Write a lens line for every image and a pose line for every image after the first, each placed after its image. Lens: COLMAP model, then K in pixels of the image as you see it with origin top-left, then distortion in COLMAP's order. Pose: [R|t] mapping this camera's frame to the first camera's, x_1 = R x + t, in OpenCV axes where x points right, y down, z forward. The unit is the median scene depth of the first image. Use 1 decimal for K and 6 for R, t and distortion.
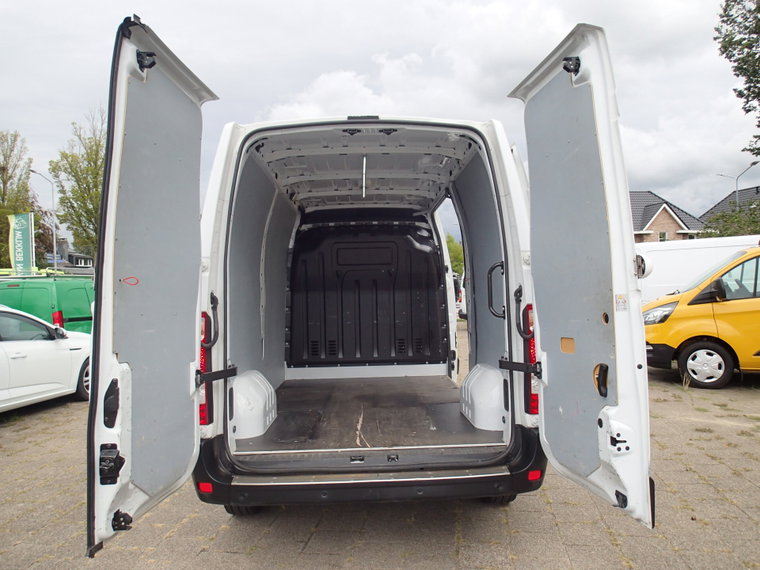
lens RADIAL K [[562.3, 0, 380.0], [0, 562.3, 285.0], [0, 0, 1]] dist [0.003425, 0.004247]
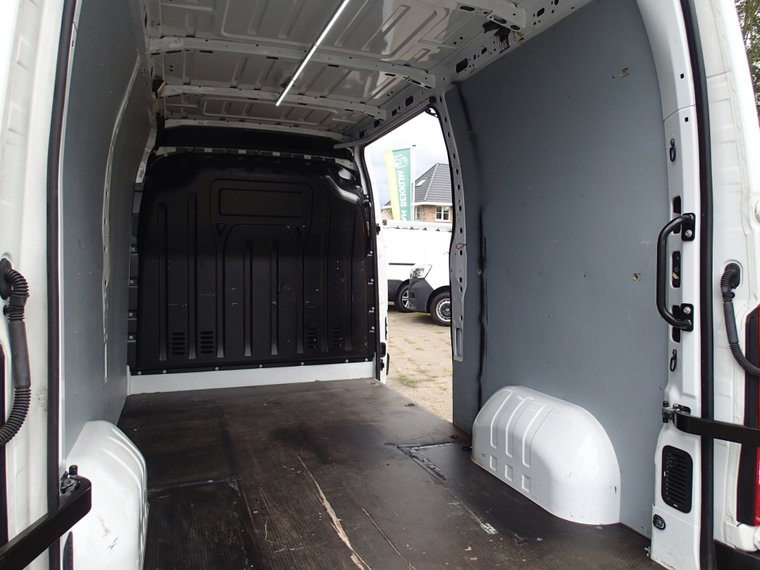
lens RADIAL K [[567.4, 0, 384.2], [0, 567.4, 281.7], [0, 0, 1]] dist [-0.003540, -0.007745]
pose [[0.947835, 0.017051, 0.318306, -0.100290], [-0.035433, 0.998016, 0.052049, 0.000652], [-0.316787, -0.060612, 0.946558, 0.320627]]
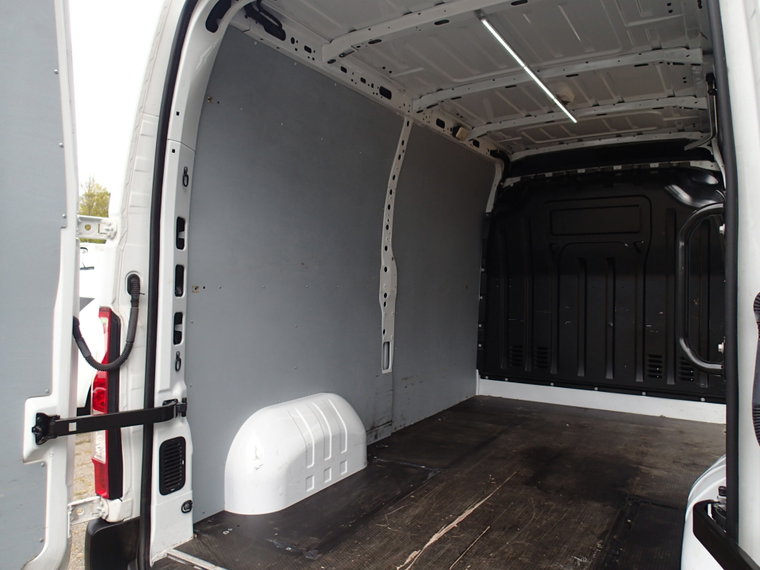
lens RADIAL K [[562.3, 0, 380.0], [0, 562.3, 285.0], [0, 0, 1]] dist [0.003425, 0.004247]
pose [[0.835102, 0.035159, -0.548970, 0.121572], [-0.012591, 0.998916, 0.044822, -0.003840], [0.549951, -0.030519, 0.834639, 0.326335]]
